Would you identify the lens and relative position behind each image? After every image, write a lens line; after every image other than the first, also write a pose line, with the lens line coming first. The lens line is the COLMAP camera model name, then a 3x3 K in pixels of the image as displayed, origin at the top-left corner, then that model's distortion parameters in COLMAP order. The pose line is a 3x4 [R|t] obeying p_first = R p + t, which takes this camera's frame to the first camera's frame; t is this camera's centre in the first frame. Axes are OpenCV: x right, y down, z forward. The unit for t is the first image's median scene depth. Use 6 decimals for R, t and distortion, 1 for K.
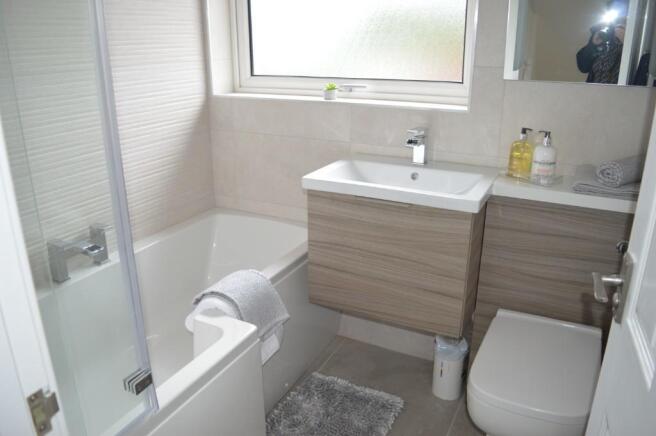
lens RADIAL K [[525.5, 0, 323.7], [0, 525.5, 222.5], [0, 0, 1]] dist [-0.081630, 0.007432]
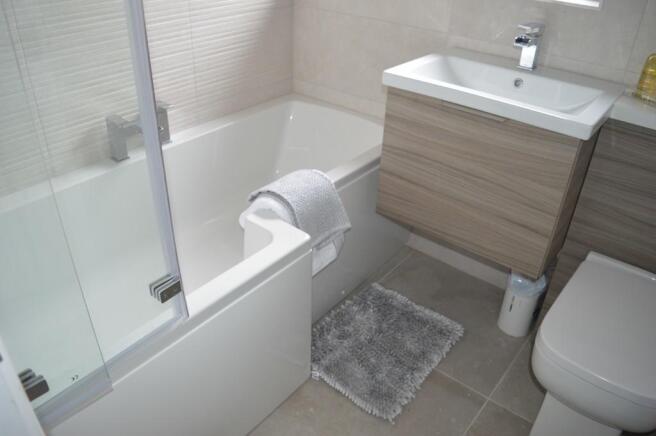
lens RADIAL K [[525.5, 0, 323.7], [0, 525.5, 222.5], [0, 0, 1]] dist [-0.081630, 0.007432]
pose [[0.978928, 0.136064, -0.152274, 0.026625], [-0.100284, 0.969889, 0.221945, -0.025179], [0.177888, -0.201997, 0.963096, 0.109660]]
